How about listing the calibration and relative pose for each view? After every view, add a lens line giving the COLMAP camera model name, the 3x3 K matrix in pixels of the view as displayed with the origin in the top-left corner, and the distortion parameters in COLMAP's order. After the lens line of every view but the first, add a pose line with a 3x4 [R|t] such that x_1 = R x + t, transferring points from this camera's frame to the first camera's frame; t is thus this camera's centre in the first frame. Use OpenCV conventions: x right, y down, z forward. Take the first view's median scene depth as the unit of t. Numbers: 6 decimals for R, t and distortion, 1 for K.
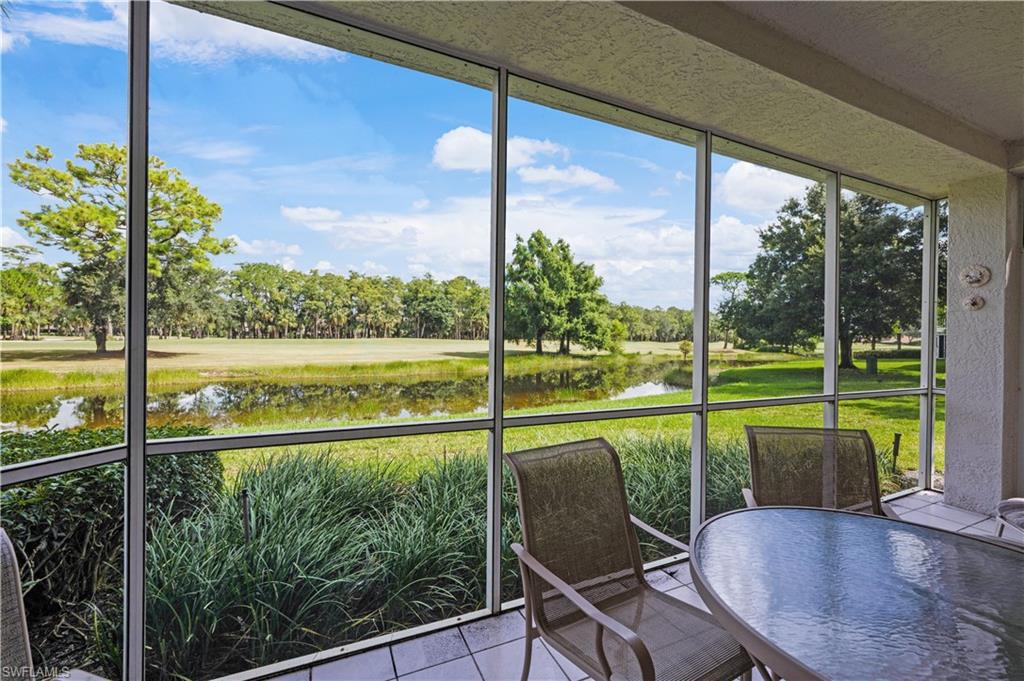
lens RADIAL K [[419.8, 0, 512.6], [0, 419.8, 339.2], [0, 0, 1]] dist [-0.000054, -0.000111]
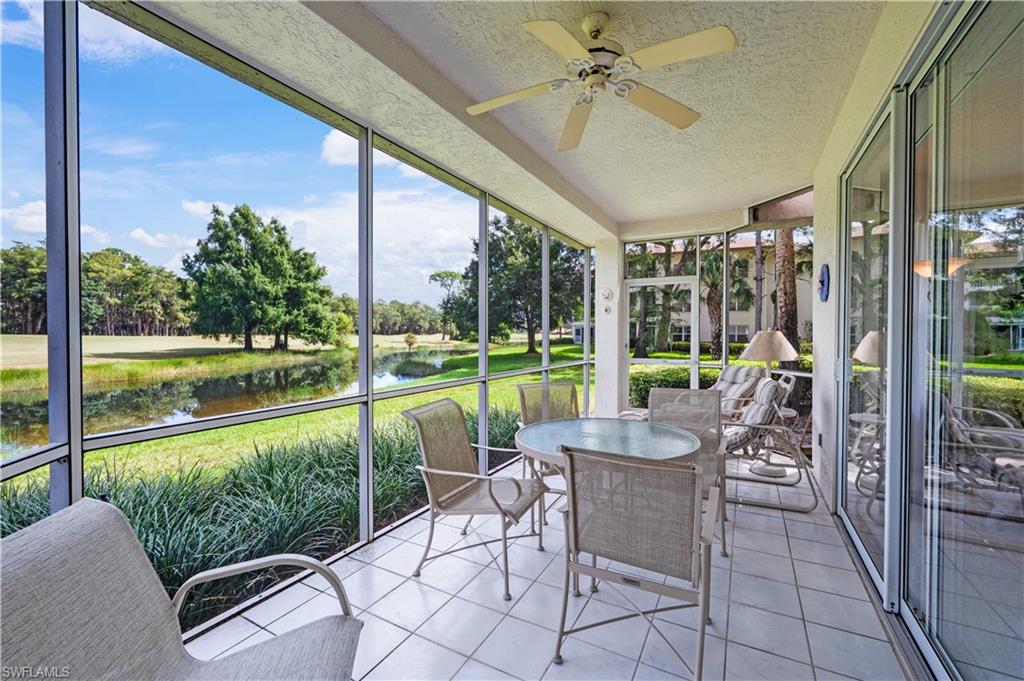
lens RADIAL K [[425.1, 0, 514.2], [0, 425.1, 334.9], [0, 0, 1]] dist [0.001358, 0.000177]
pose [[0.802913, -0.014408, 0.595922, -0.450722], [0.010710, 0.999895, 0.009745, -0.004921], [-0.596000, -0.001442, 0.802983, -0.333499]]
